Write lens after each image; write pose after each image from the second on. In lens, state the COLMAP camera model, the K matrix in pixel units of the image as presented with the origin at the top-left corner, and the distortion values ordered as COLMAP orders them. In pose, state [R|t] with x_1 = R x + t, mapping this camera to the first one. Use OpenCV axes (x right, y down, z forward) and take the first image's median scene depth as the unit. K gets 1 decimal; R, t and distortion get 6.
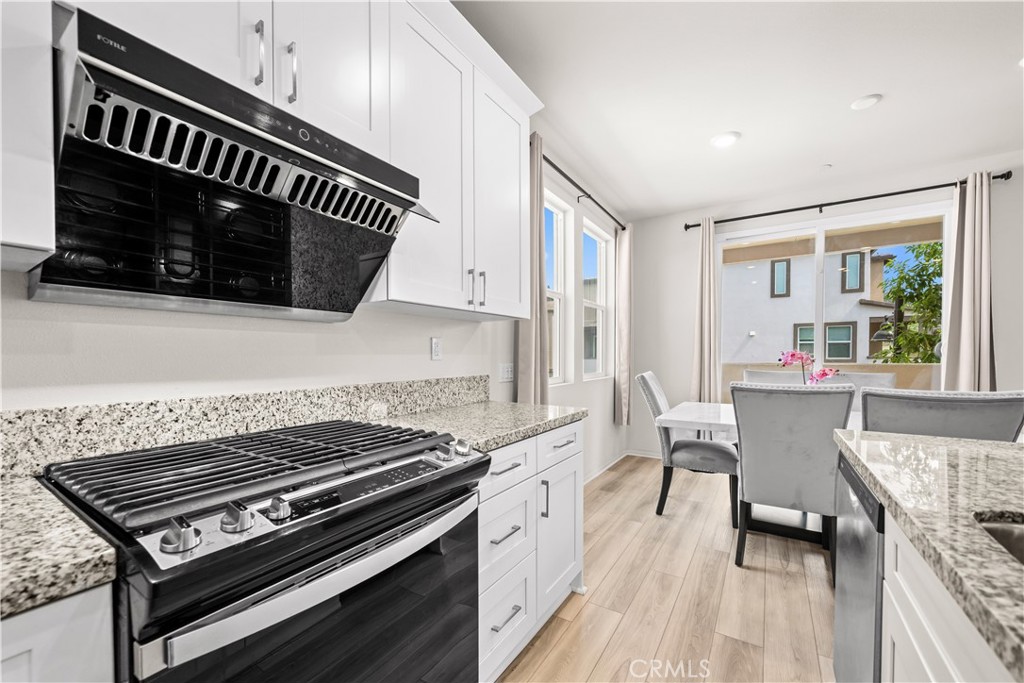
lens RADIAL K [[397.6, 0, 514.5], [0, 397.6, 361.7], [0, 0, 1]] dist [-0.002676, -0.000523]
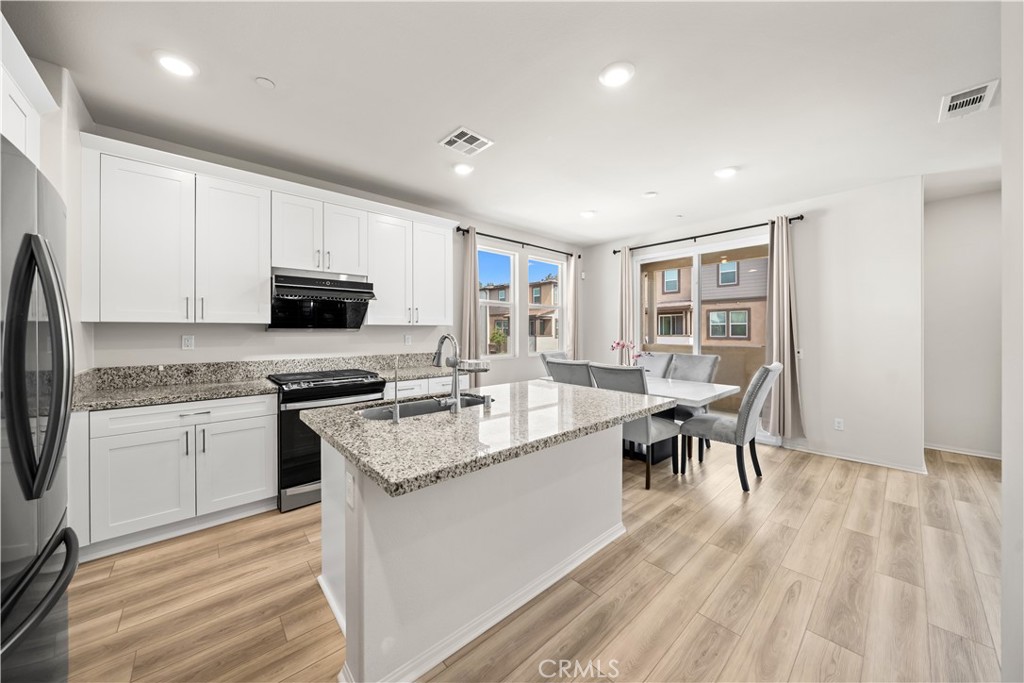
lens RADIAL K [[348.1, 0, 507.0], [0, 348.1, 331.2], [0, 0, 1]] dist [-0.001345, -0.000268]
pose [[0.962344, 0.003230, -0.271814, 1.254826], [-0.007453, 0.999867, -0.014505, -0.083633], [0.271731, 0.015985, 0.962240, -1.041405]]
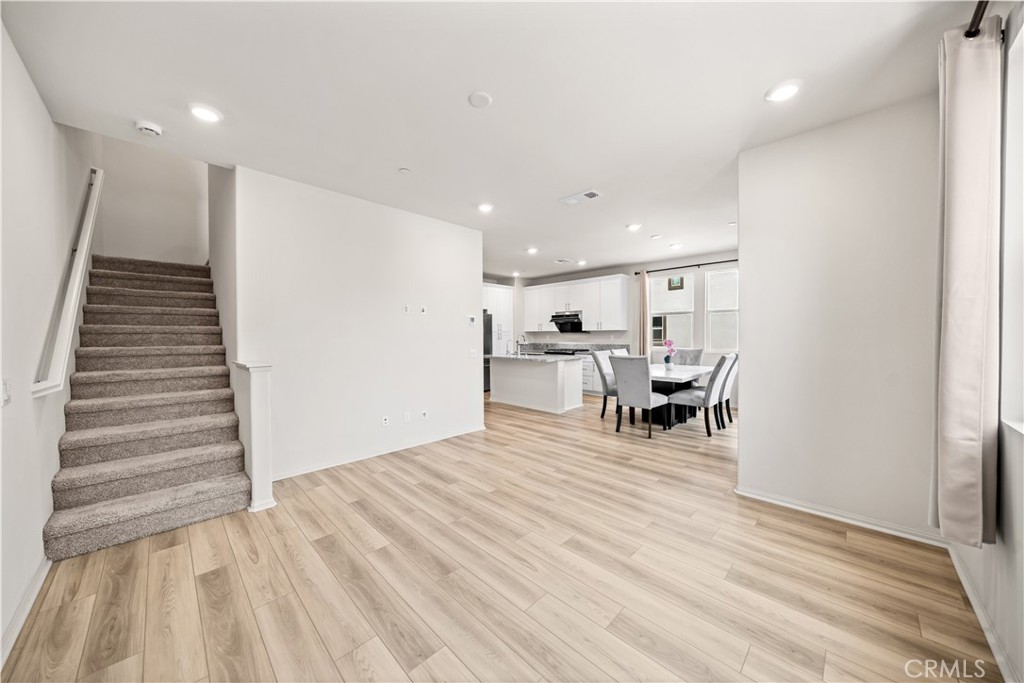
lens RADIAL K [[348.1, 0, 515.1], [0, 348.1, 341.3], [0, 0, 1]] dist [-0.001345, -0.000268]
pose [[-0.211456, 0.010673, -0.977329, 5.459430], [-0.019691, 0.999691, 0.015178, -0.048858], [0.977189, 0.022455, -0.211181, 1.101041]]
